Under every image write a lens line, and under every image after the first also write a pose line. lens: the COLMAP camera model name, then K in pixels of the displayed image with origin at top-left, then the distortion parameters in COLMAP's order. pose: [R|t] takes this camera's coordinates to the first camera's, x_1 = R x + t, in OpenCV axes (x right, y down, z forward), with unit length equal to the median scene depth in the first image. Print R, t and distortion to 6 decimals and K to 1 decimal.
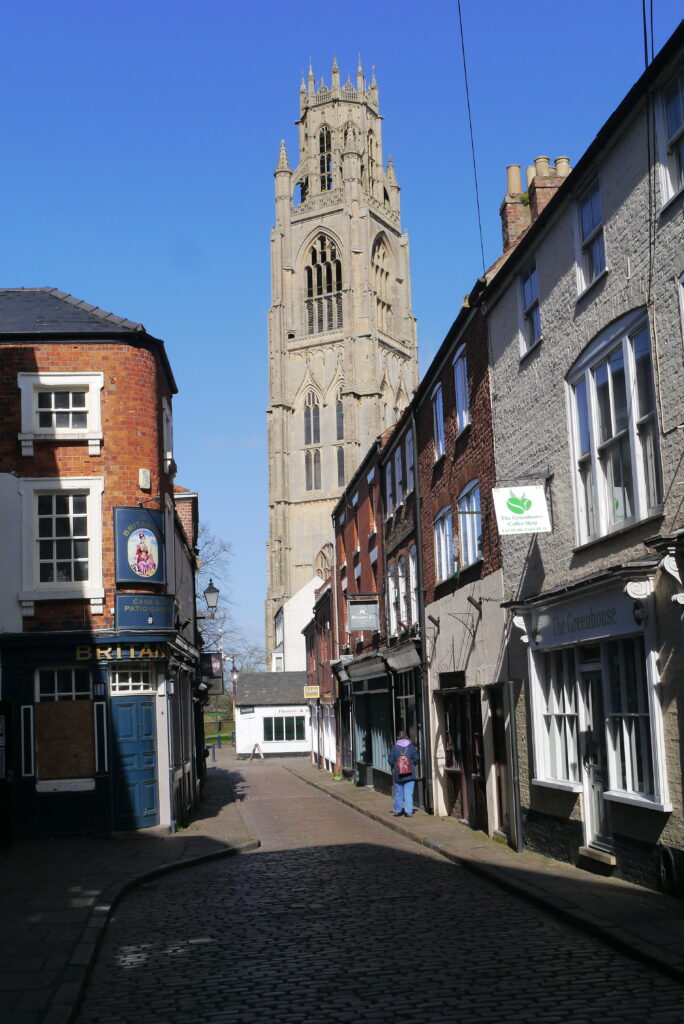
lens RADIAL K [[1188.0, 0, 342.0], [0, 1188.0, 512.0], [0, 0, 1]] dist [-0.003046, -0.002480]
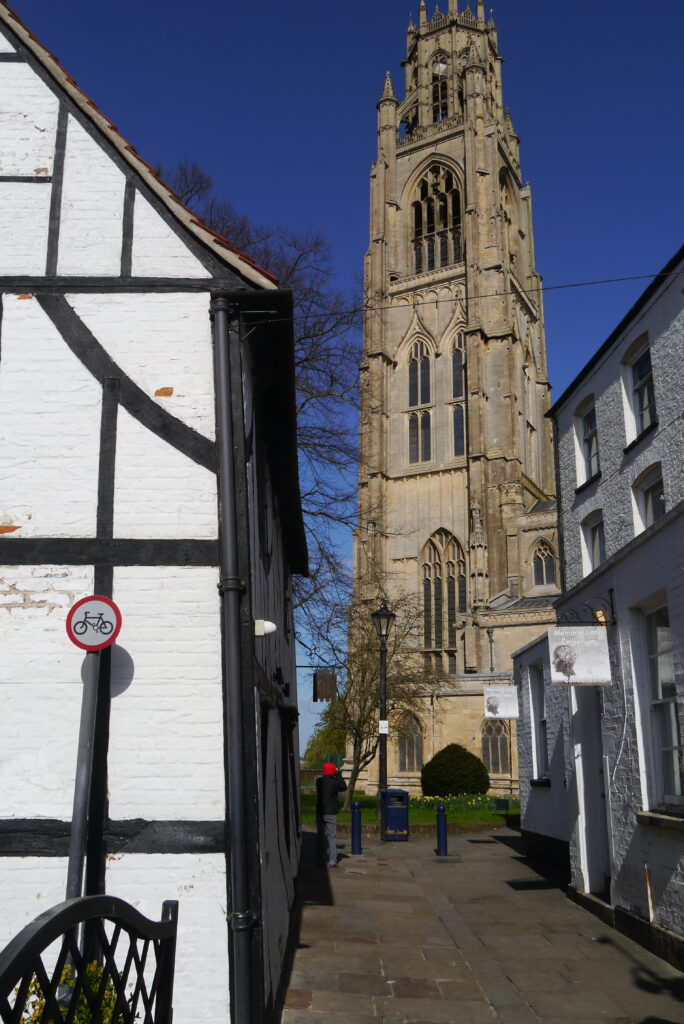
lens RADIAL K [[823.1, 0, 342.0], [0, 823.1, 512.0], [0, 0, 1]] dist [0.001203, 0.001918]
pose [[0.999012, 0.041046, -0.017057, -0.062109], [-0.042962, 0.990090, -0.133702, 0.084019], [0.011401, 0.134303, 0.990875, 0.471744]]
